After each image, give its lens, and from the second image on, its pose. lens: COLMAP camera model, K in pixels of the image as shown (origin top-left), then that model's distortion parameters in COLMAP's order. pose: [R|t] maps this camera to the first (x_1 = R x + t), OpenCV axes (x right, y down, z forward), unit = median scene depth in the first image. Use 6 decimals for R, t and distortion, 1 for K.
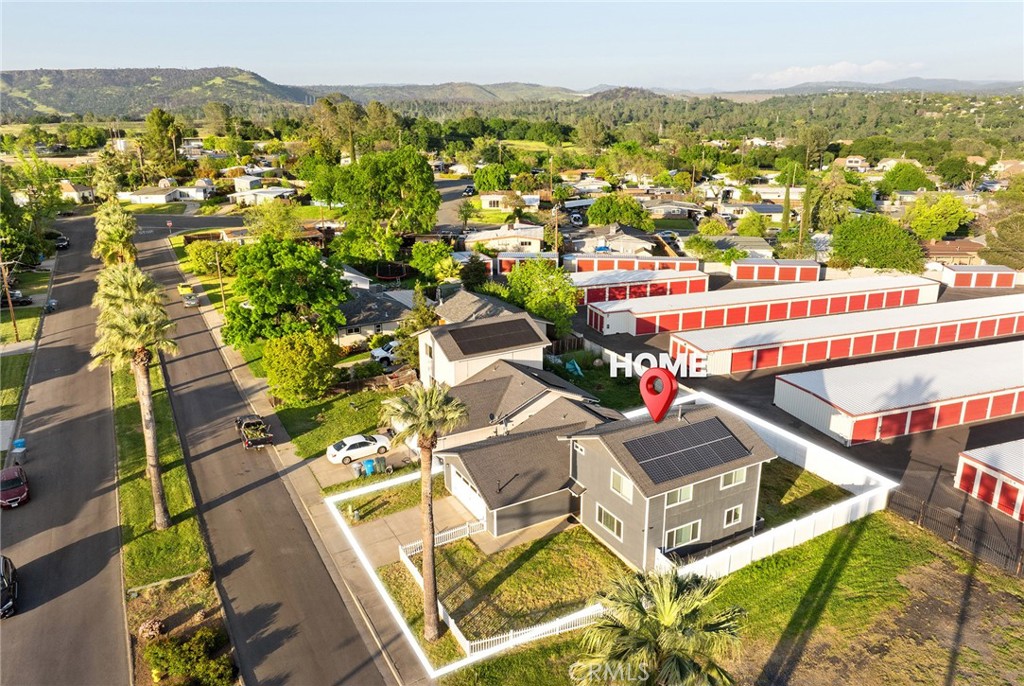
lens RADIAL K [[716.6, 0, 512.0], [0, 716.6, 343.0], [0, 0, 1]] dist [0.000153, -0.003348]
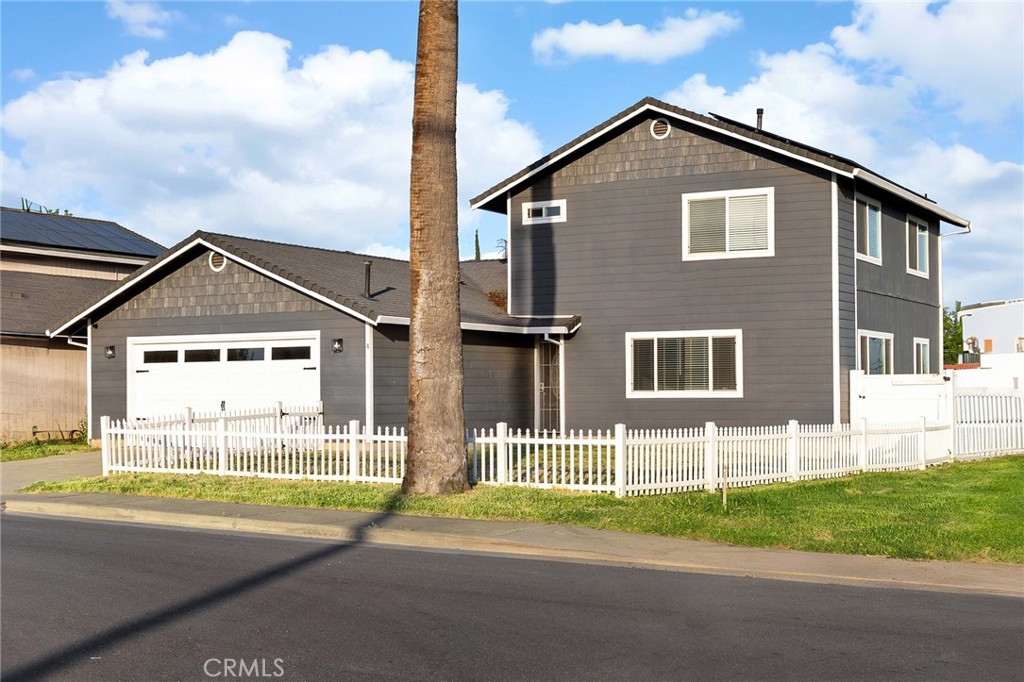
lens RADIAL K [[1452.2, 0, 512.0], [0, 1452.2, 341.0], [0, 0, 1]] dist [-0.075113, -0.026884]
pose [[0.862890, 0.023094, 0.504863, -0.234963], [0.145123, 0.945563, -0.291292, 0.339624], [-0.484107, 0.324620, 0.812565, 0.350206]]
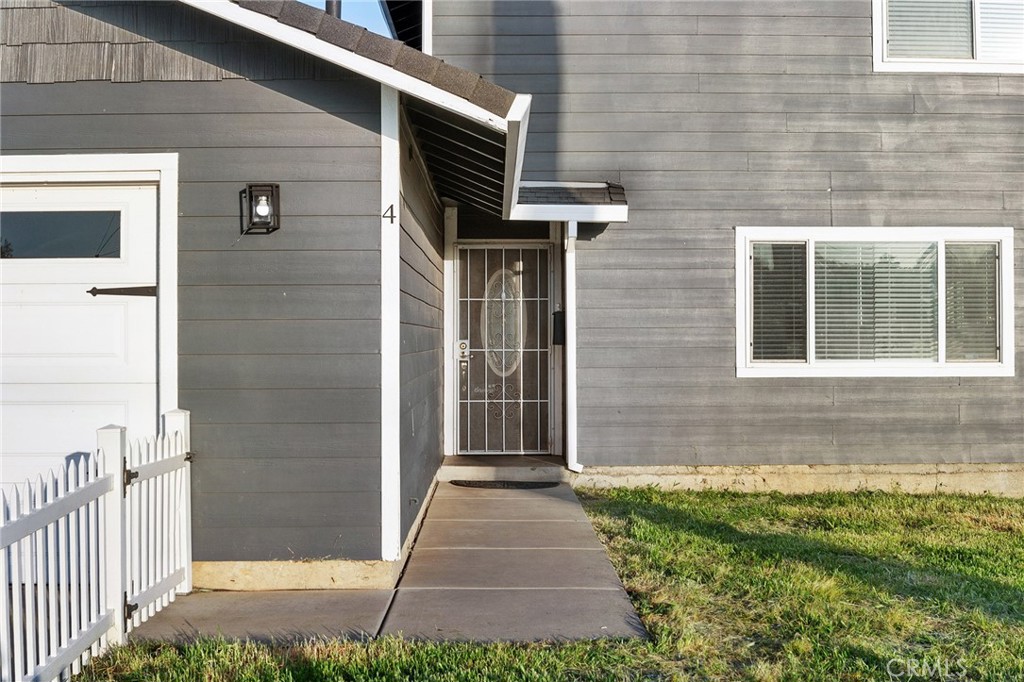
lens RADIAL K [[1385.2, 0, 512.0], [0, 1385.2, 341.0], [0, 0, 1]] dist [-0.060130, -0.038415]
pose [[0.482972, 0.007043, 0.875607, -0.133950], [0.253515, 0.956016, -0.147525, 0.219825], [-0.838133, 0.293231, 0.459944, 0.722606]]
